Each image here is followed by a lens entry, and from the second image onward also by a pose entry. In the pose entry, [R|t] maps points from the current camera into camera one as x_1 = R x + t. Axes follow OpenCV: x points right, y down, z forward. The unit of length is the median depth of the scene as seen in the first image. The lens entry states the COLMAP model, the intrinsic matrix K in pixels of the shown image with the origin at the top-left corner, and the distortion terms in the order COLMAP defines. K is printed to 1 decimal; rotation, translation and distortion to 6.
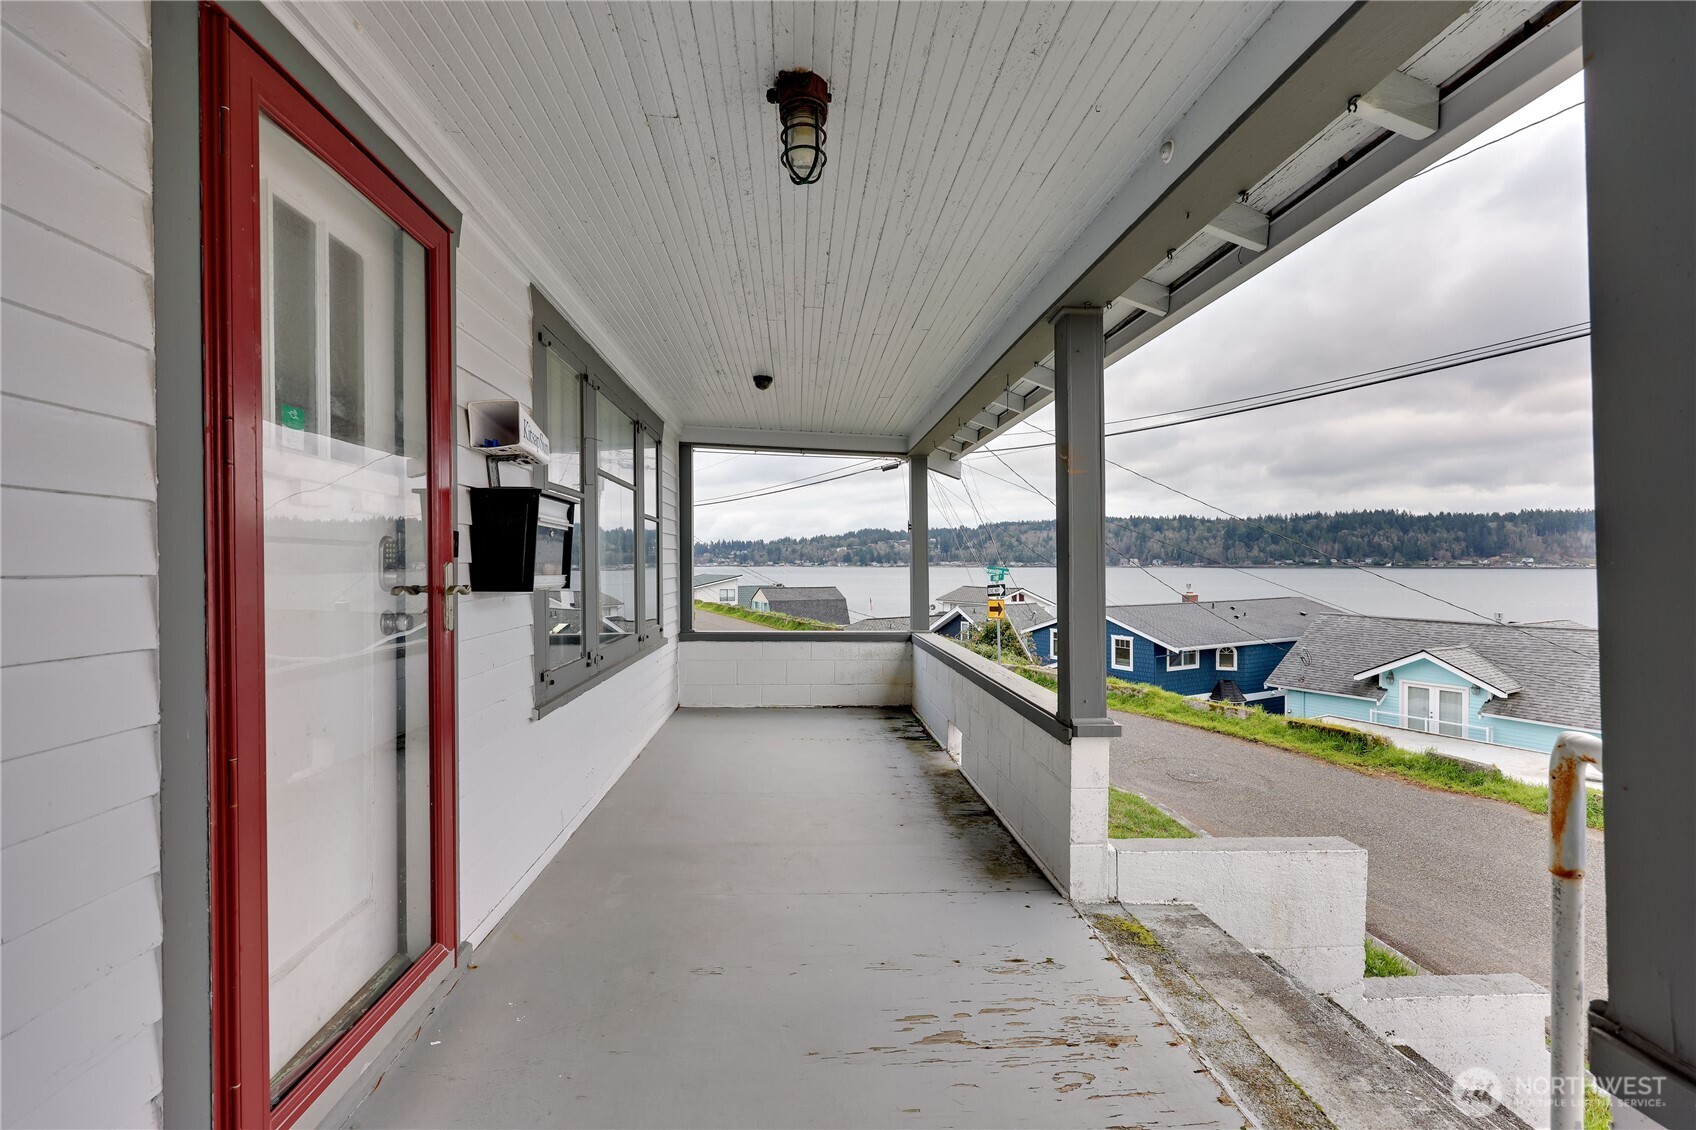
lens RADIAL K [[747.8, 0, 856.0], [0, 747.8, 569.8], [0, 0, 1]] dist [-0.004146, -0.000507]
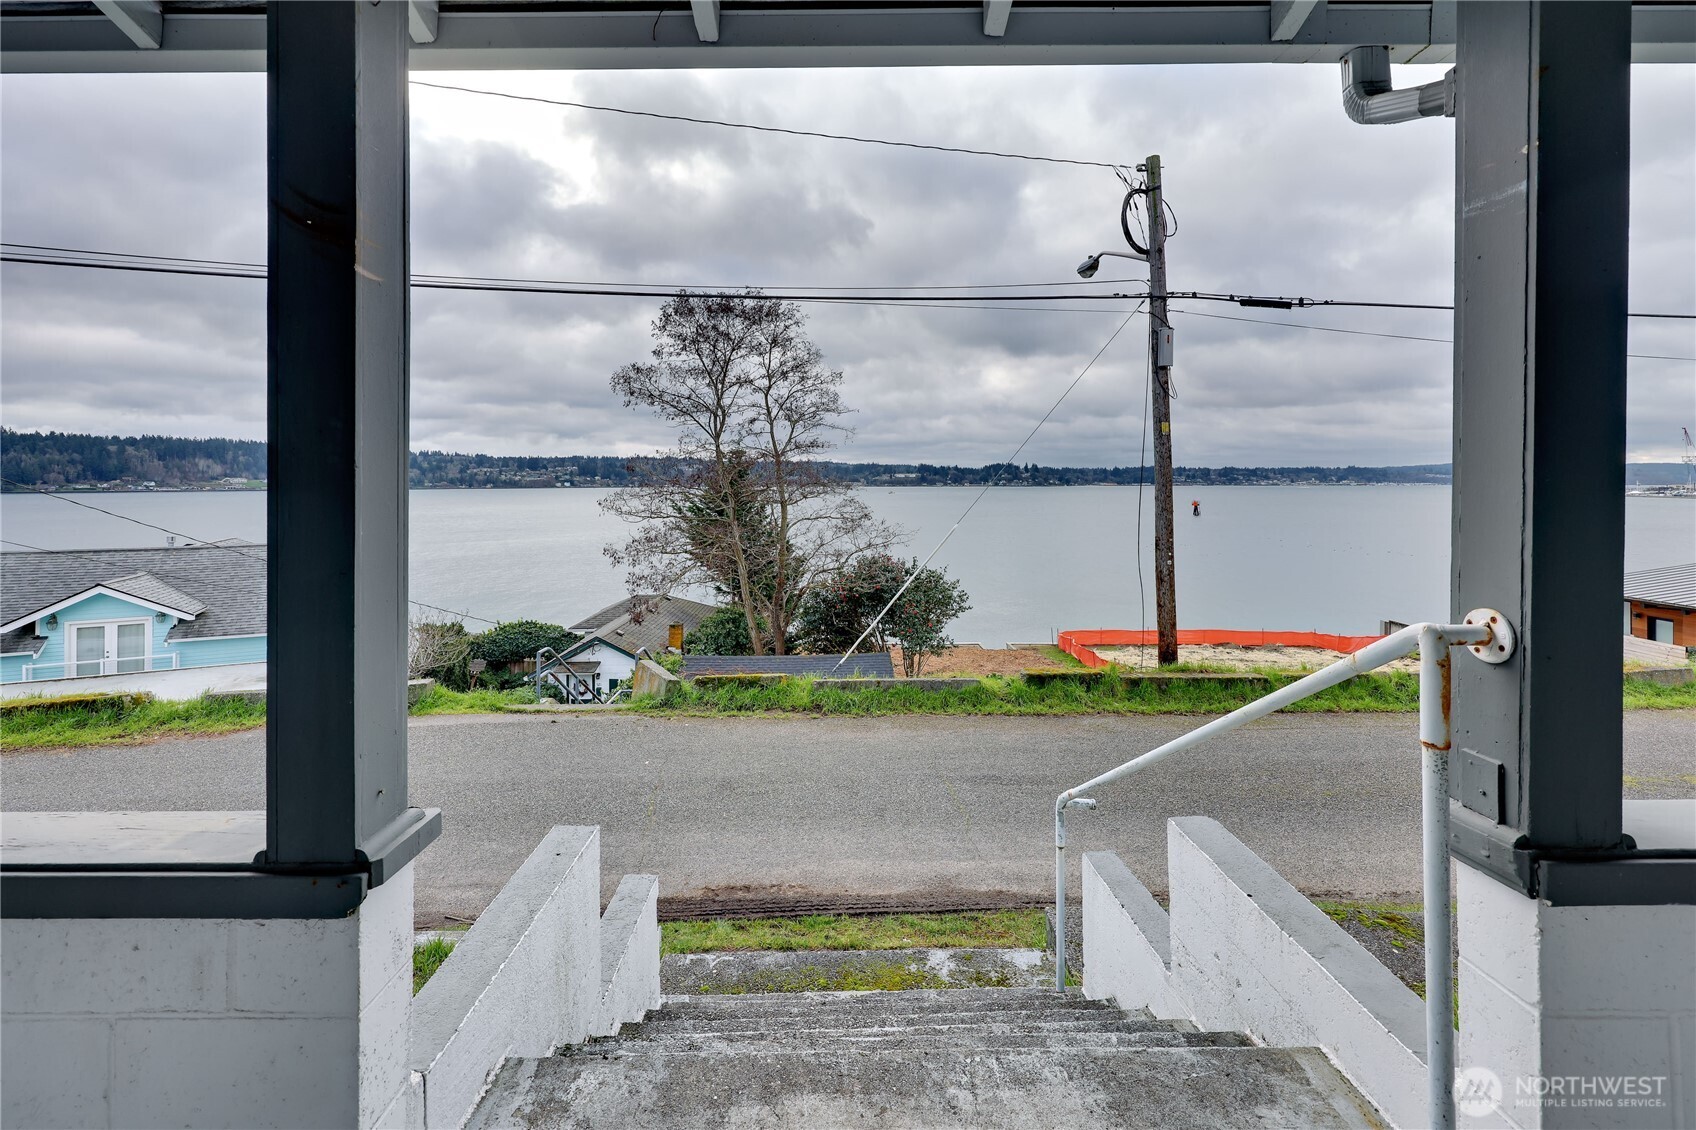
lens RADIAL K [[706.4, 0, 801.7], [0, 706.4, 470.2], [0, 0, 1]] dist [0.003642, 0.000659]
pose [[0.091603, 0.018828, 0.995618, -0.010731], [0.013222, 0.999710, -0.020122, -0.000284], [-0.995708, 0.015007, 0.091327, 0.079492]]
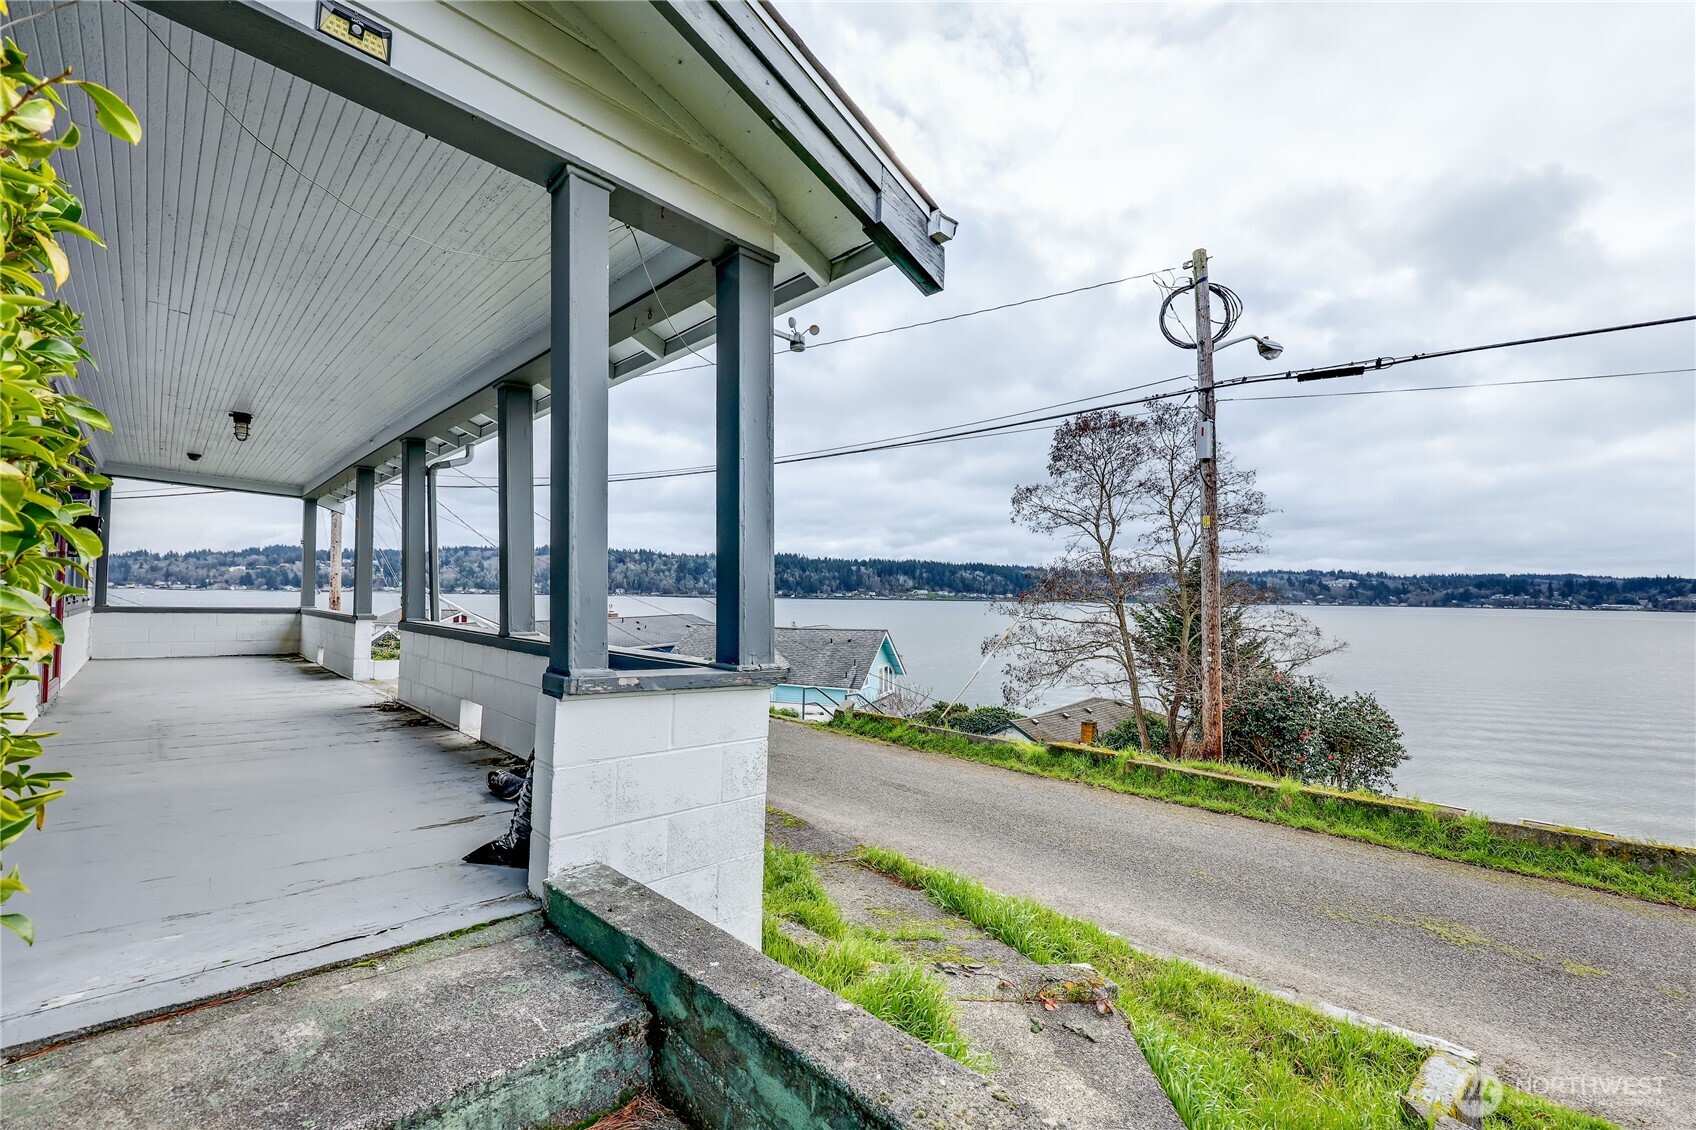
lens RADIAL K [[706.4, 0, 843.6], [0, 706.4, 562.8], [0, 0, 1]] dist [0.003642, 0.000659]
pose [[0.771695, 0.041694, 0.634624, 0.001530], [-0.010134, 0.998528, -0.053279, 0.015416], [-0.635912, 0.034684, 0.770982, -0.243593]]
